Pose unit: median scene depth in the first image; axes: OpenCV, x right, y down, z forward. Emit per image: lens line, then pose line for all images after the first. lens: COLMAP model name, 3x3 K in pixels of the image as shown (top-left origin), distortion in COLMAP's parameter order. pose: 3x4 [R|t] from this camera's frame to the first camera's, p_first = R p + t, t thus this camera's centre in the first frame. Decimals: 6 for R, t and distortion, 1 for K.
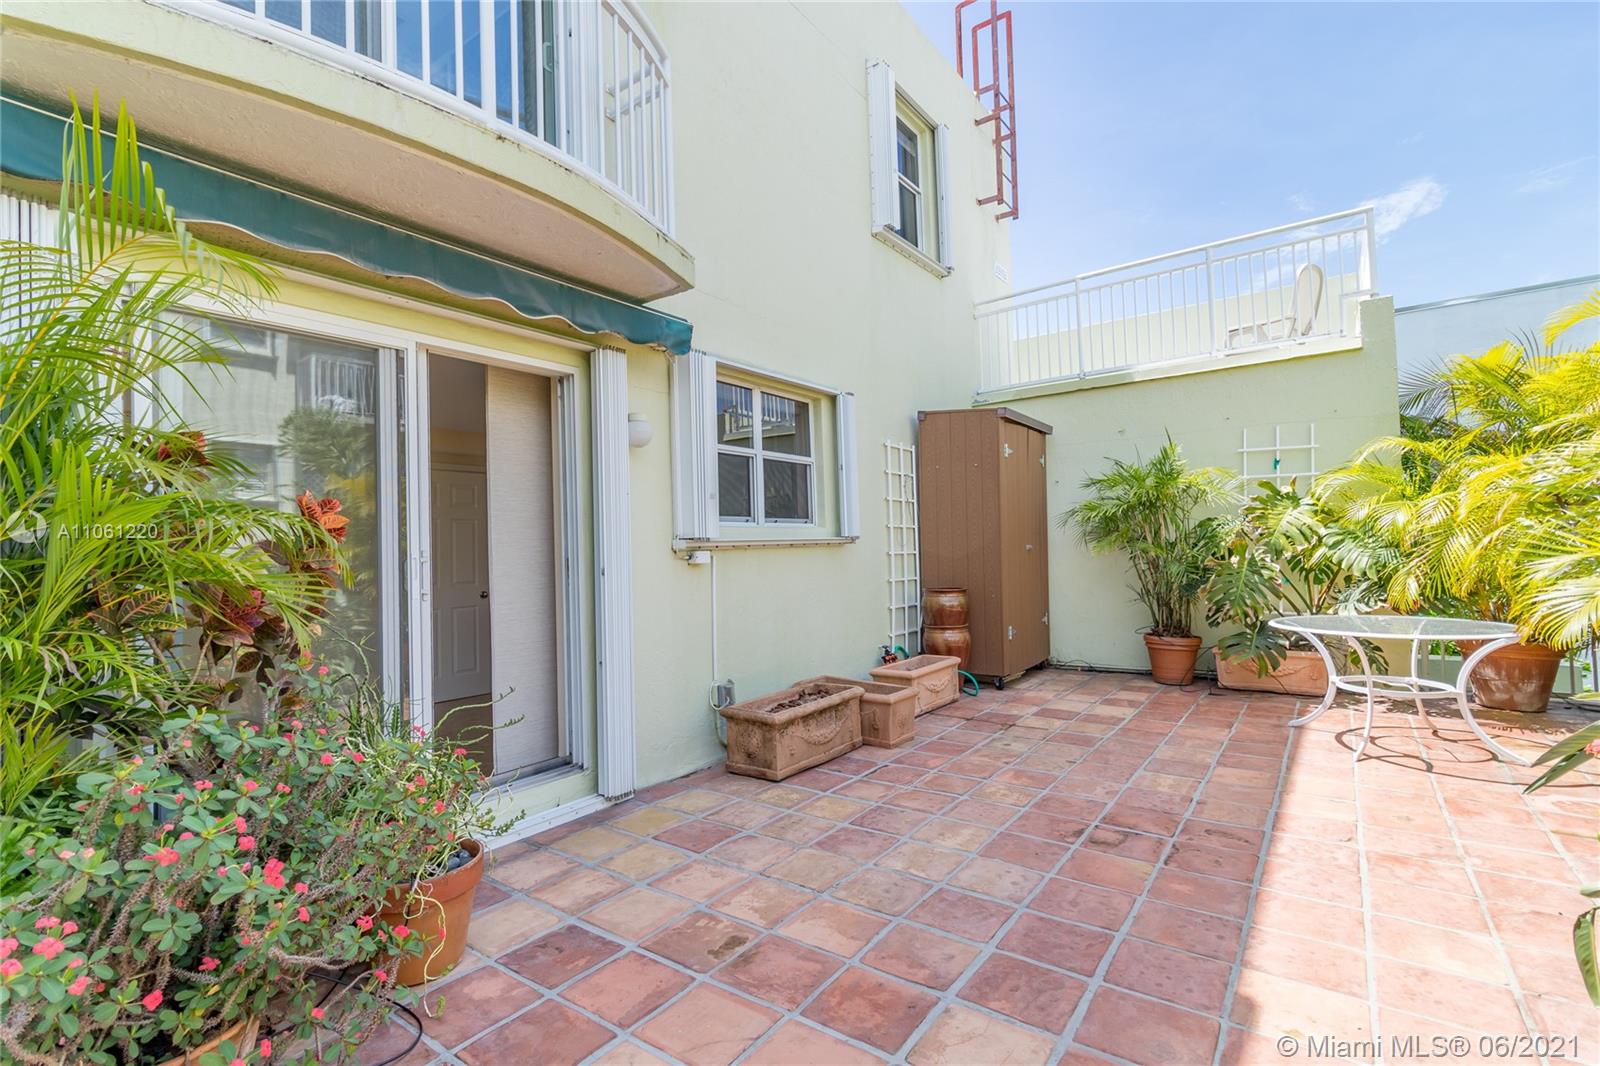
lens RADIAL K [[738.2, 0, 782.5], [0, 738.2, 524.6], [0, 0, 1]] dist [-0.003428, 0.000398]
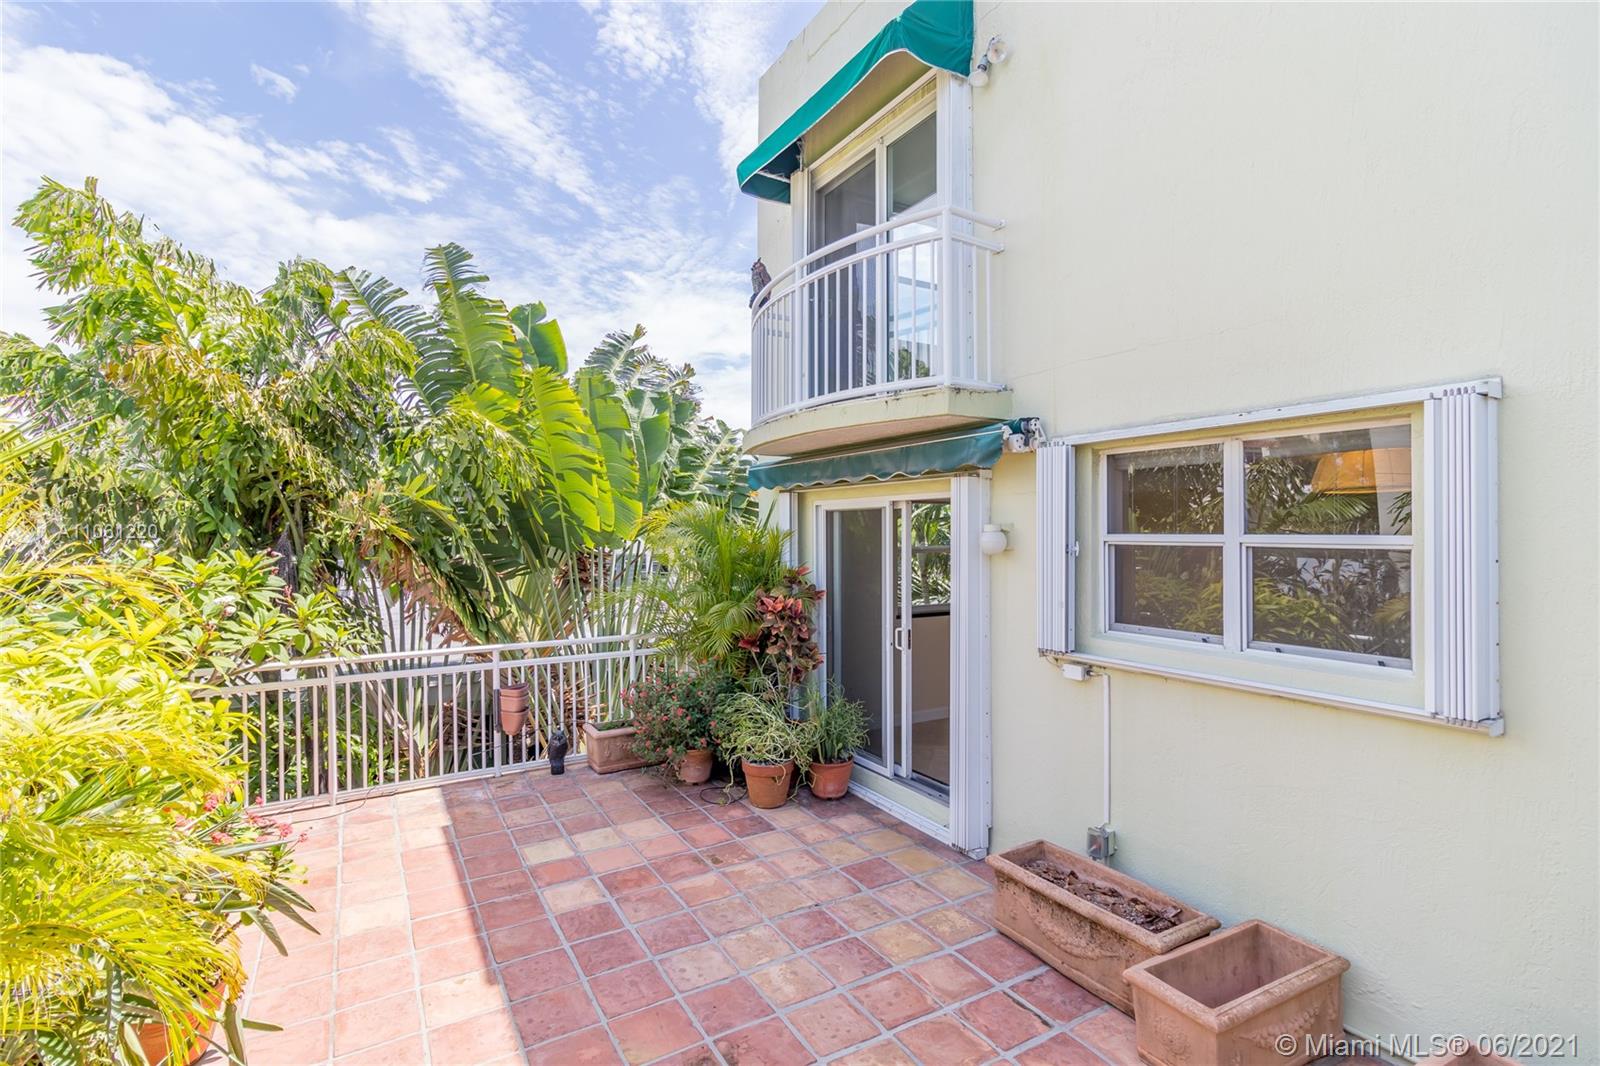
lens RADIAL K [[738.2, 0, 776.3], [0, 738.2, 536.1], [0, 0, 1]] dist [-0.003428, 0.000398]
pose [[-0.396444, 0.037164, -0.917306, 1.131470], [0.044534, 0.998783, 0.021218, -0.207073], [0.916978, -0.032439, -0.397616, 1.391868]]
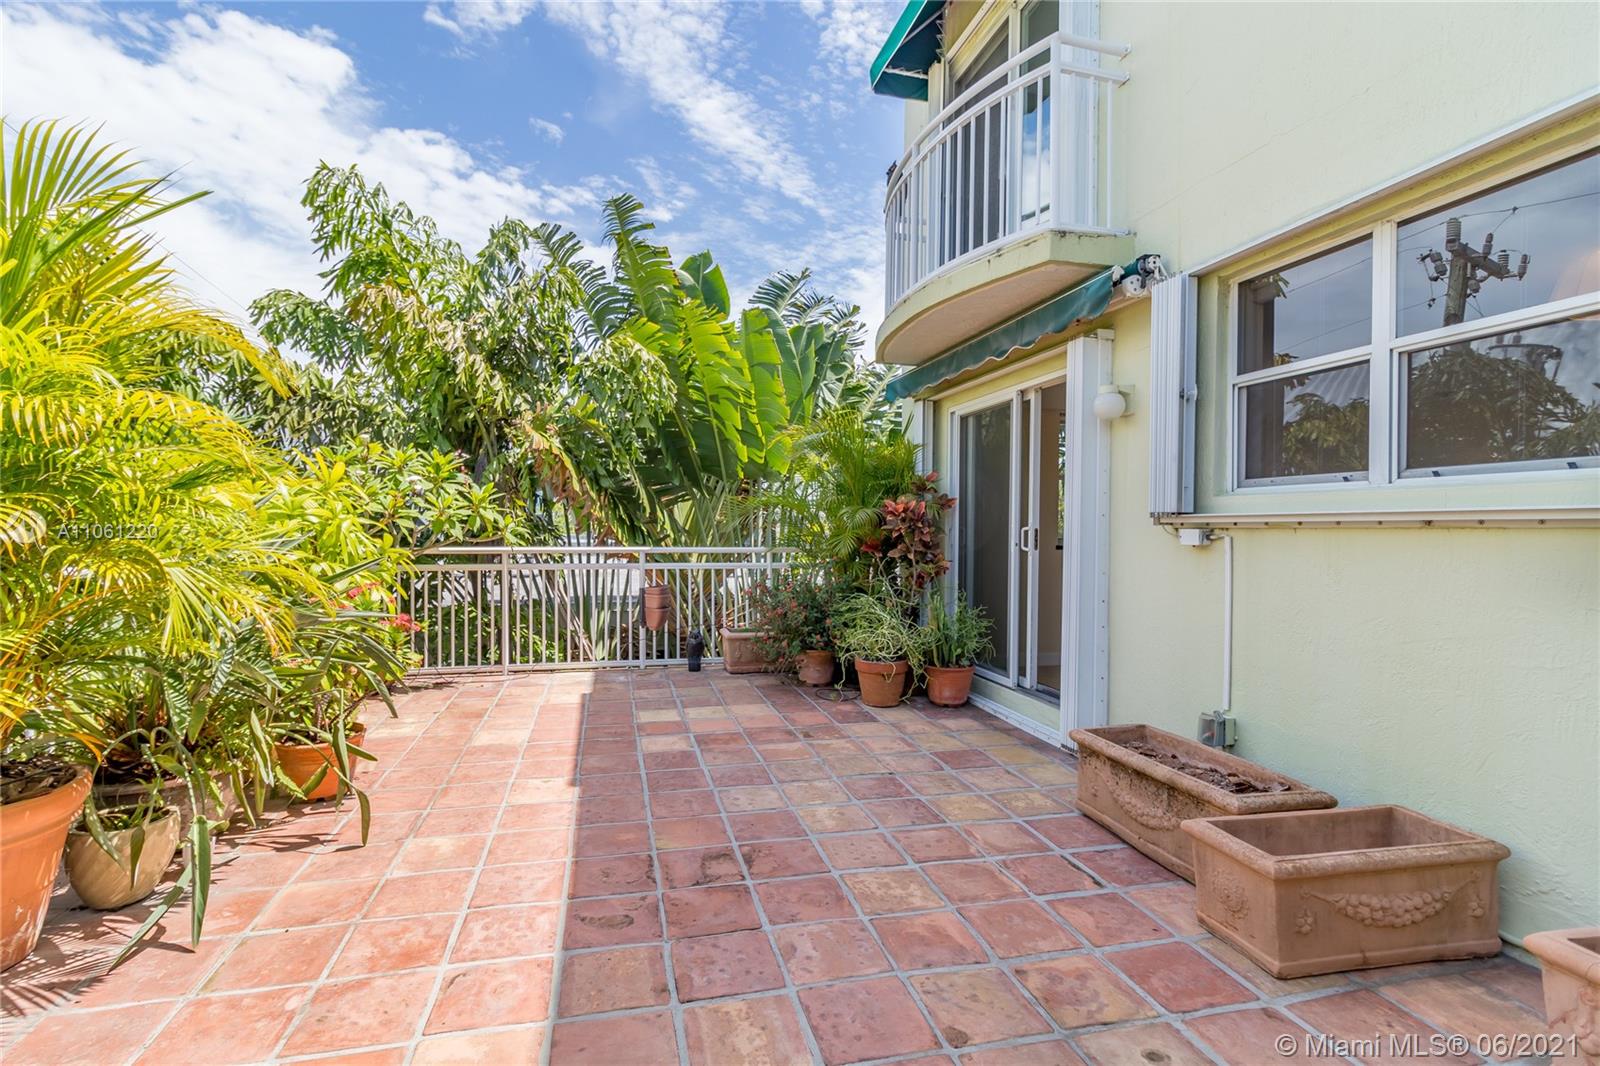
lens RADIAL K [[738.2, 0, 774.0], [0, 738.2, 536.6], [0, 0, 1]] dist [-0.003428, 0.000398]
pose [[-0.648105, 0.031630, -0.760894, 1.021797], [0.033078, 0.999363, 0.013367, 0.025322], [0.760832, -0.016506, -0.648738, 1.577476]]
